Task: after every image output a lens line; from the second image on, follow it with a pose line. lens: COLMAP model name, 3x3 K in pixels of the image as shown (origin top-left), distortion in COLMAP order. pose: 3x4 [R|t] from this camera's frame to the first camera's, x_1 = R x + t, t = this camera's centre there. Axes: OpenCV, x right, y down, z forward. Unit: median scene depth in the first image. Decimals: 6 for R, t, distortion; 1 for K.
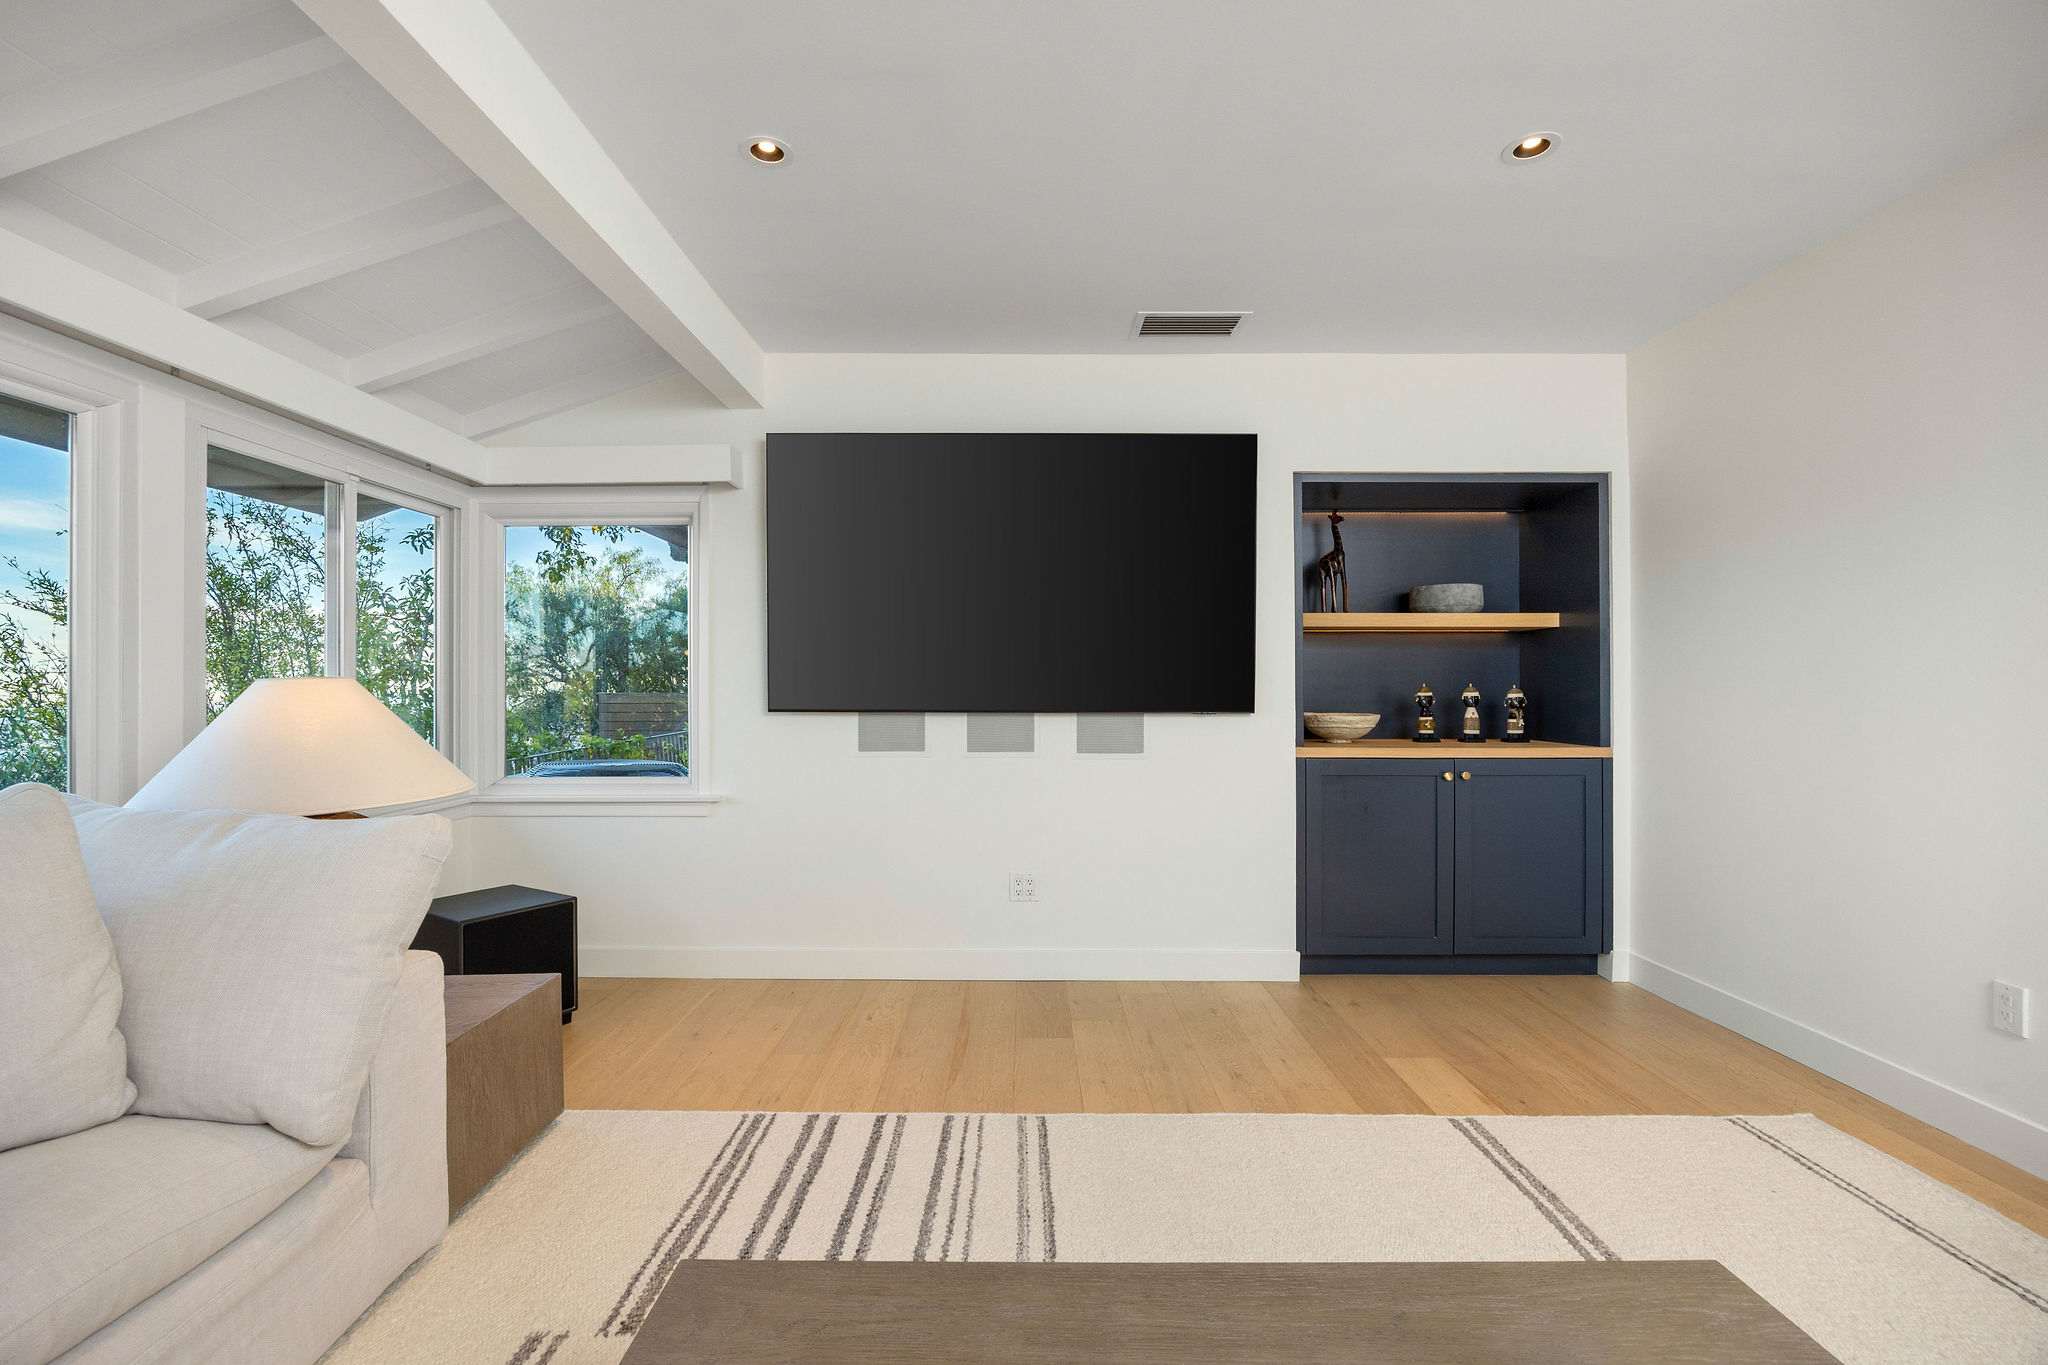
lens RADIAL K [[893.2, 0, 1008.9], [0, 893.2, 683.6], [0, 0, 1]] dist [-0.012094, 0.000930]
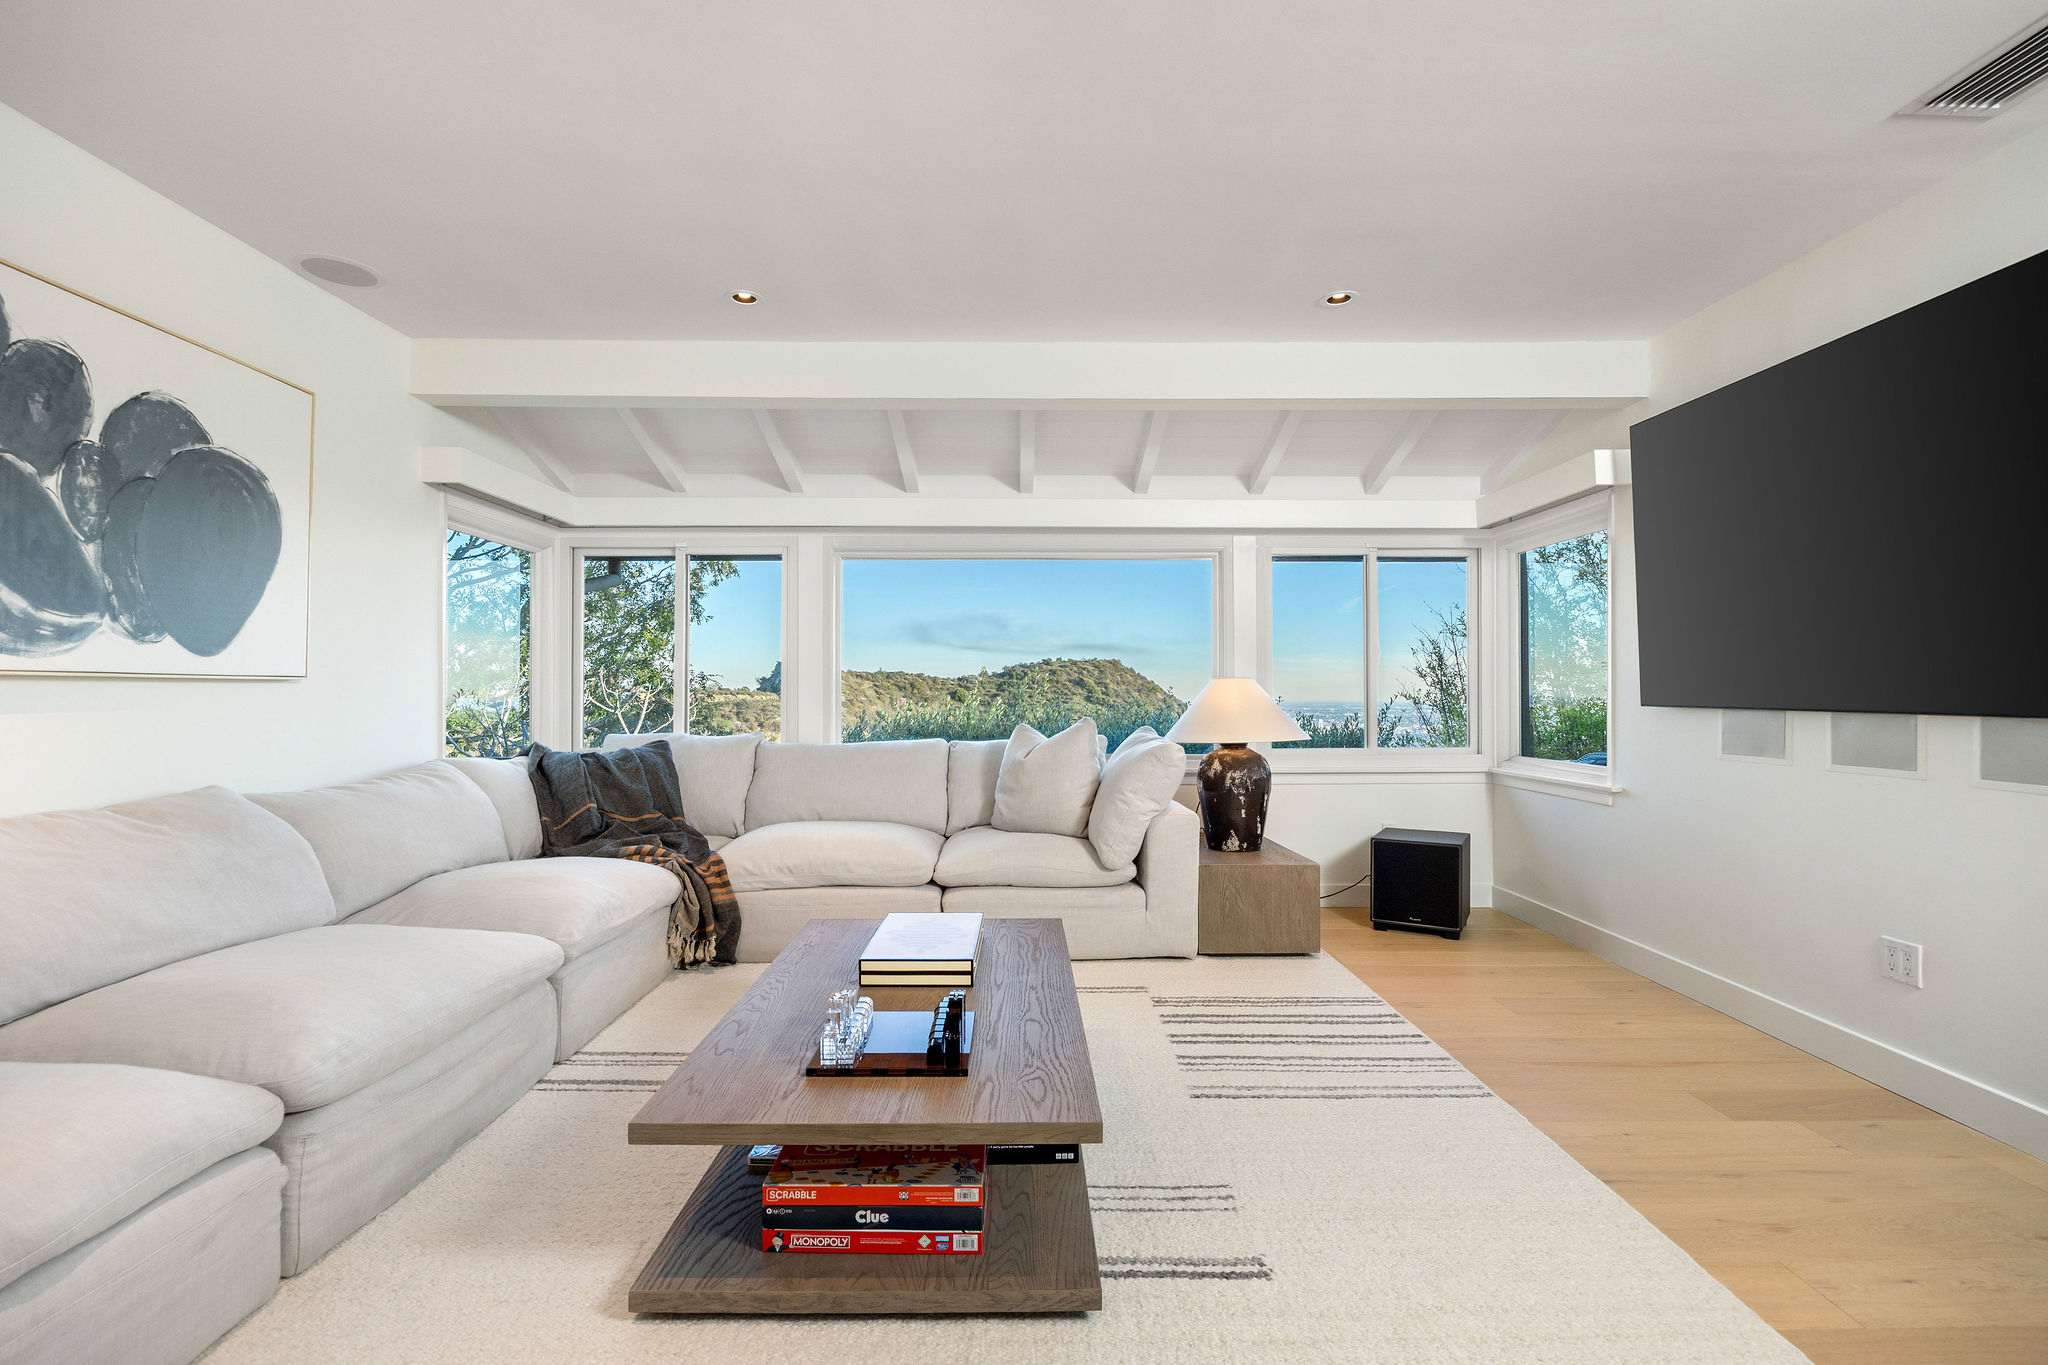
lens RADIAL K [[893.2, 0, 1014.2], [0, 893.2, 686.0], [0, 0, 1]] dist [-0.012094, 0.000930]
pose [[0.015350, -0.003753, -0.999875, 1.101618], [0.006227, 0.999974, -0.003658, 0.013090], [0.999863, -0.006170, 0.015373, 0.451895]]
